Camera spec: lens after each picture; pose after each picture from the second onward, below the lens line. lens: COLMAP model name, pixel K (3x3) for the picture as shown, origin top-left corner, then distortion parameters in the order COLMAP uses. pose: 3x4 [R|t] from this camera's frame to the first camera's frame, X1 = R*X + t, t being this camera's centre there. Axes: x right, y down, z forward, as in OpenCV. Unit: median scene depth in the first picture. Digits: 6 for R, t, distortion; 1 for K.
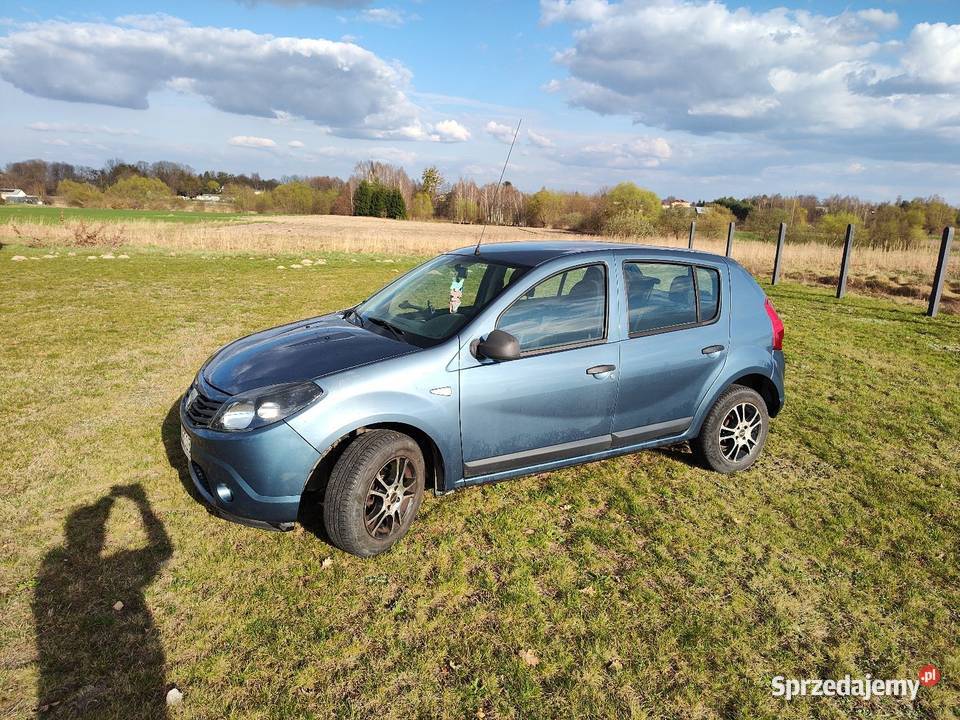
lens RADIAL K [[649.7, 0, 468.5], [0, 649.7, 349.2], [0, 0, 1]] dist [0.052838, -0.058502]
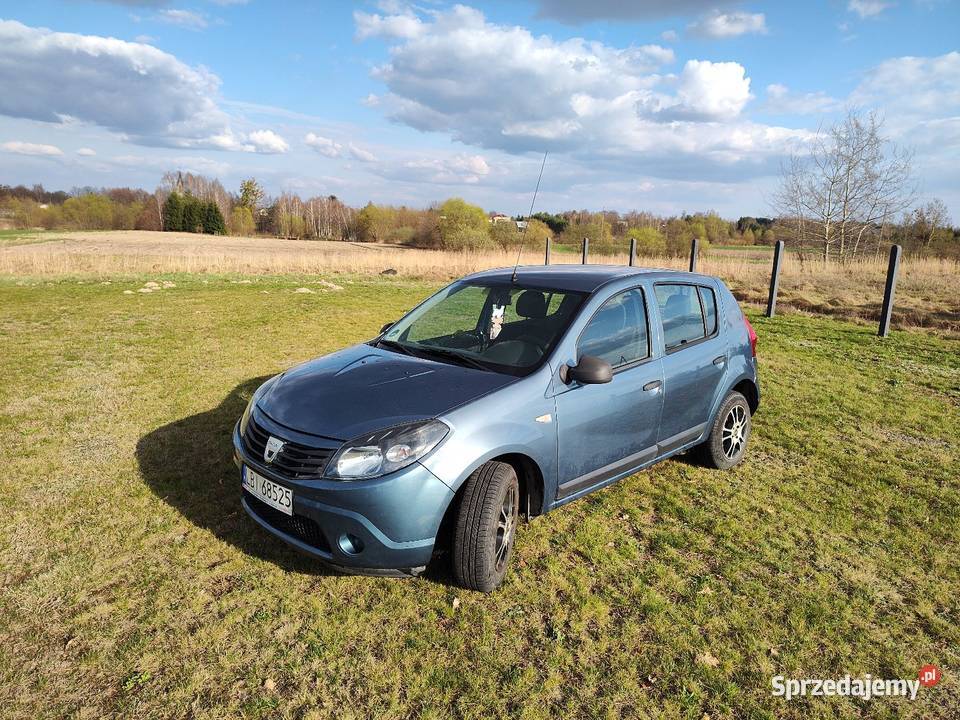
lens RADIAL K [[648.7, 0, 470.8], [0, 648.7, 359.9], [0, 0, 1]] dist [0.051682, -0.059490]
pose [[0.964620, -0.059486, 0.256845, -0.119908], [0.060709, 0.998150, 0.003171, -0.010916], [-0.256559, 0.012534, 0.966447, 0.012145]]
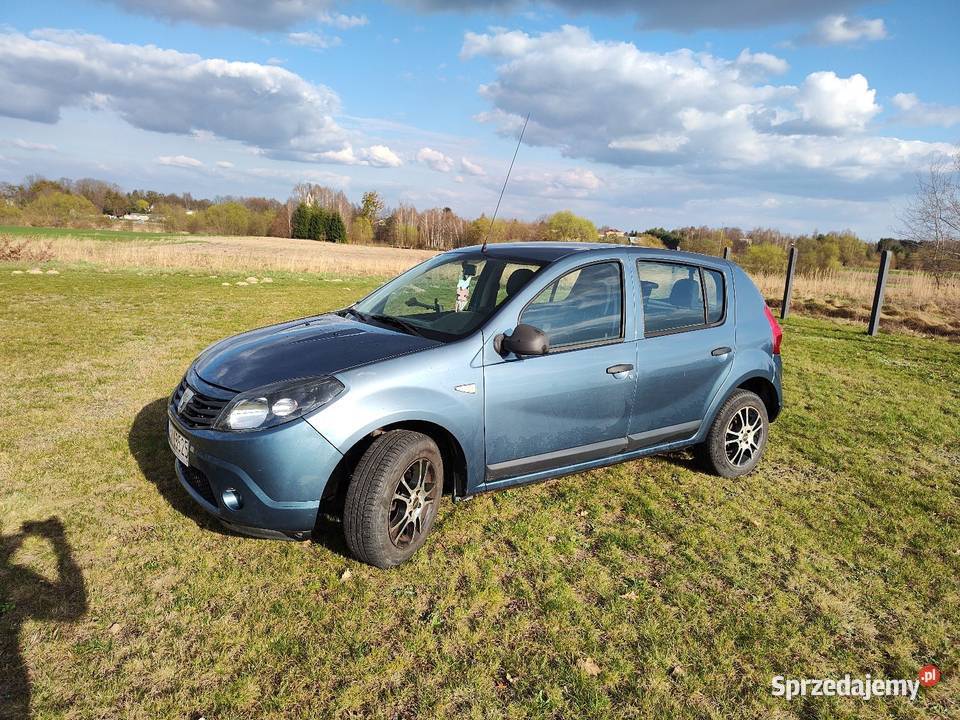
lens RADIAL K [[649.0, 0, 467.6], [0, 649.0, 359.9], [0, 0, 1]] dist [0.048598, -0.053494]
pose [[0.995704, 0.001896, 0.092575, -0.037156], [0.000181, 0.999749, -0.022422, 0.013094], [-0.092594, 0.022343, 0.995453, 0.019532]]
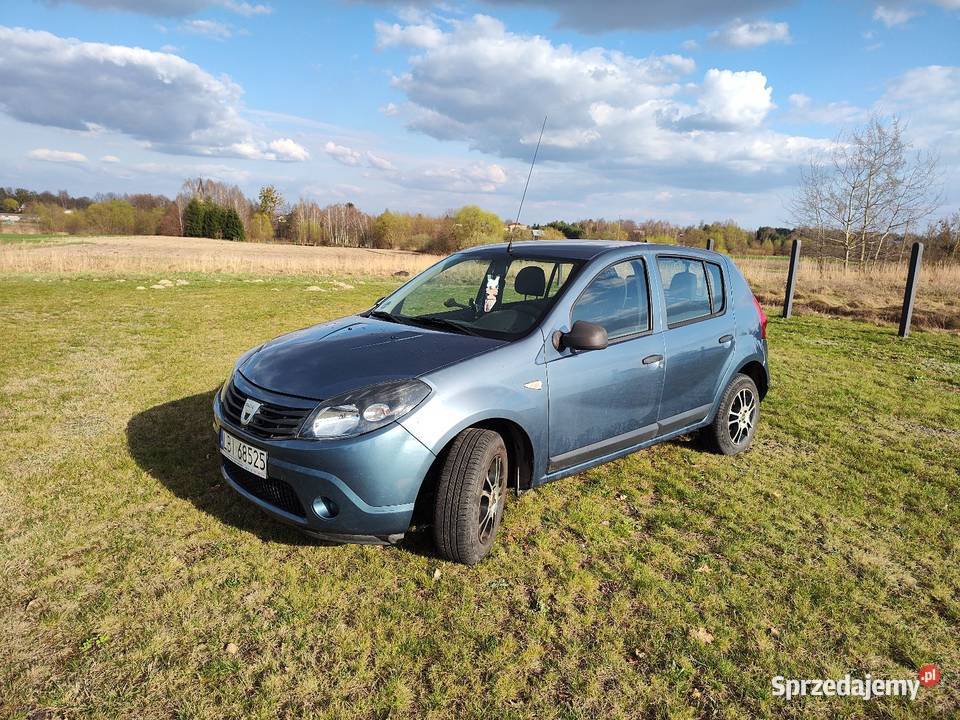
lens RADIAL K [[649.0, 0, 467.6], [0, 649.0, 359.9], [0, 0, 1]] dist [0.048598, -0.053494]
pose [[0.972046, -0.043485, 0.230728, -0.105666], [0.047379, 0.998812, -0.011361, 0.009906], [-0.229960, 0.021975, 0.972952, 0.022530]]
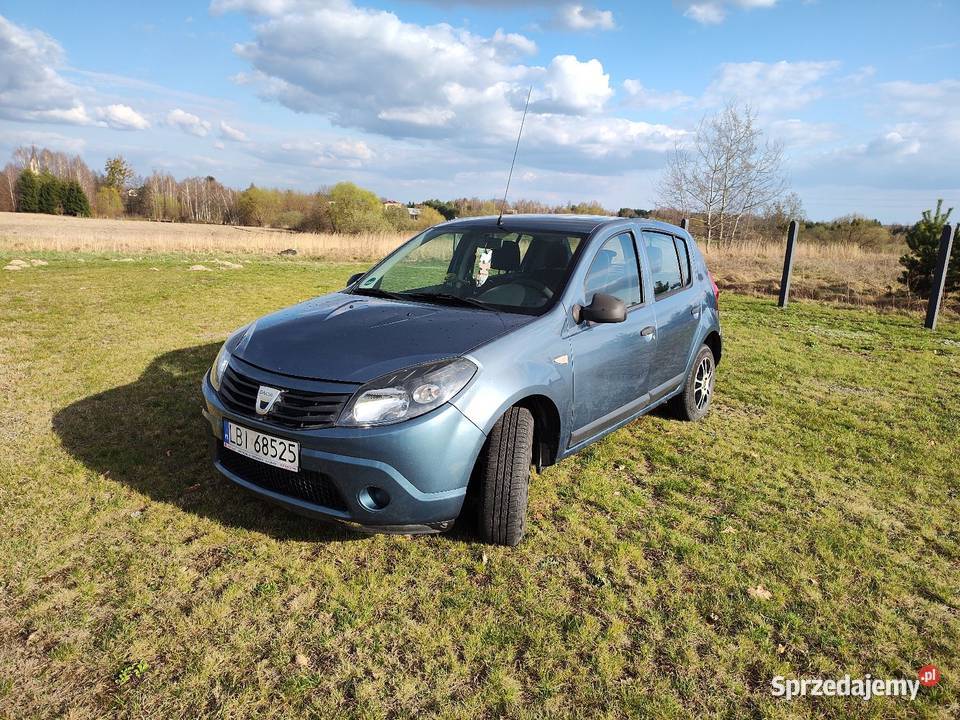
lens RADIAL K [[648.7, 0, 470.8], [0, 648.7, 359.9], [0, 0, 1]] dist [0.051682, -0.059490]
pose [[0.908095, -0.083922, 0.410269, -0.162887], [0.077521, 0.996469, 0.032243, 0.007129], [-0.411527, 0.002525, 0.911394, 0.054103]]
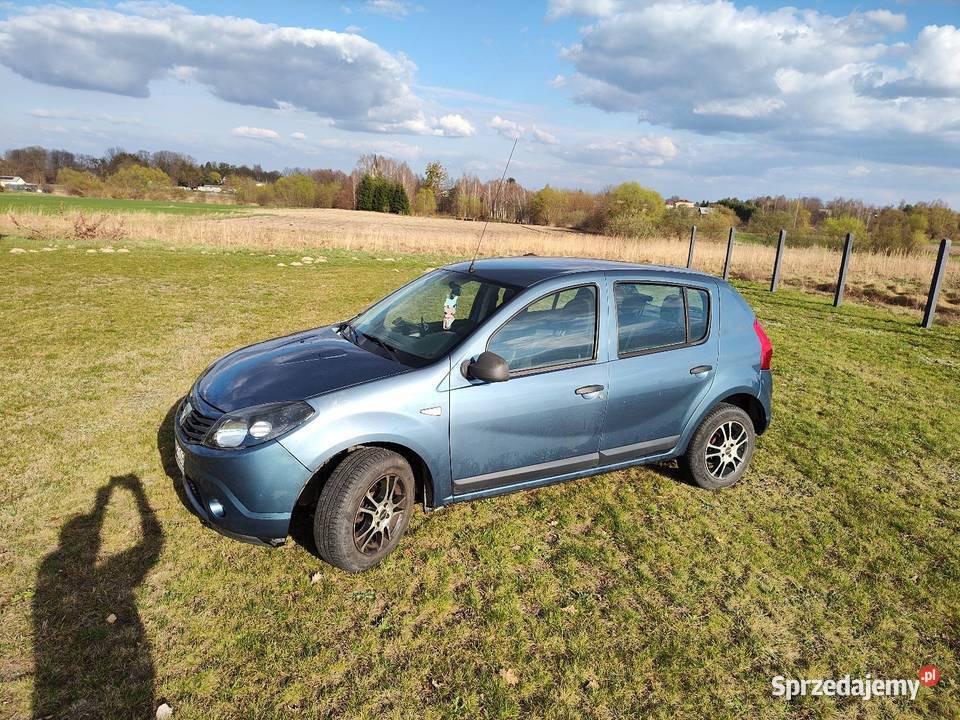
lens RADIAL K [[649.8, 0, 473.3], [0, 649.8, 358.0], [0, 0, 1]] dist [0.054790, -0.059967]
pose [[0.999845, 0.016407, 0.006316, 0.004775], [-0.016524, 0.999683, 0.018973, -0.011496], [-0.006003, -0.019074, 0.999800, -0.005603]]
